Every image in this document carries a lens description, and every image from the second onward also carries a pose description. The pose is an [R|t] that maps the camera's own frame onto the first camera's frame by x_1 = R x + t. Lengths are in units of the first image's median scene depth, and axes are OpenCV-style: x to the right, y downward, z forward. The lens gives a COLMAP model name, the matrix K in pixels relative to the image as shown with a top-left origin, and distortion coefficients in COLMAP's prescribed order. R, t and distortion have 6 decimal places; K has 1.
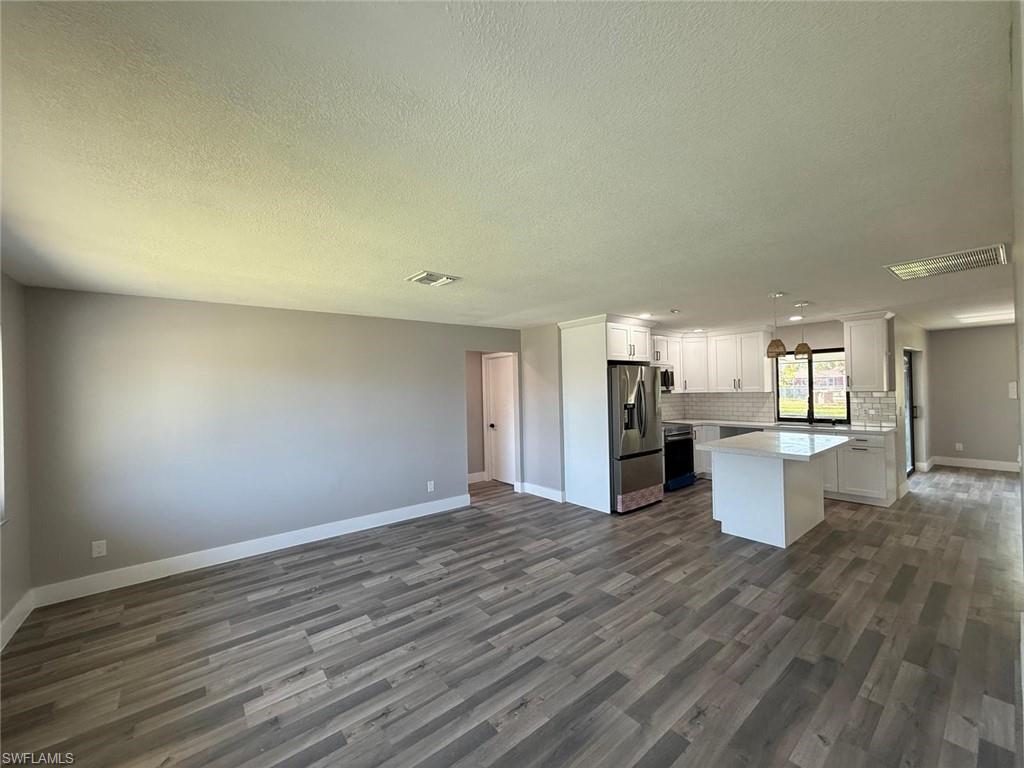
lens RADIAL K [[405.8, 0, 512.0], [0, 405.8, 384.0], [0, 0, 1]] dist [0.000649, 0.000279]
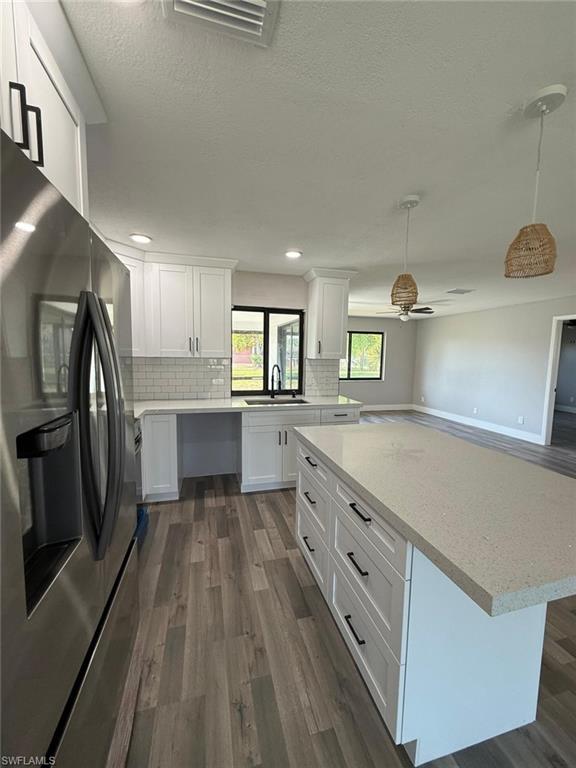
lens RADIAL K [[304.3, 0, 288.0], [0, 304.3, 384.0], [0, 0, 1]] dist [0.000649, 0.000279]
pose [[0.407963, -0.060376, 0.911000, 0.255059], [-0.036765, 0.995915, 0.082468, 0.025053], [-0.912258, -0.067137, 0.404077, 0.997494]]
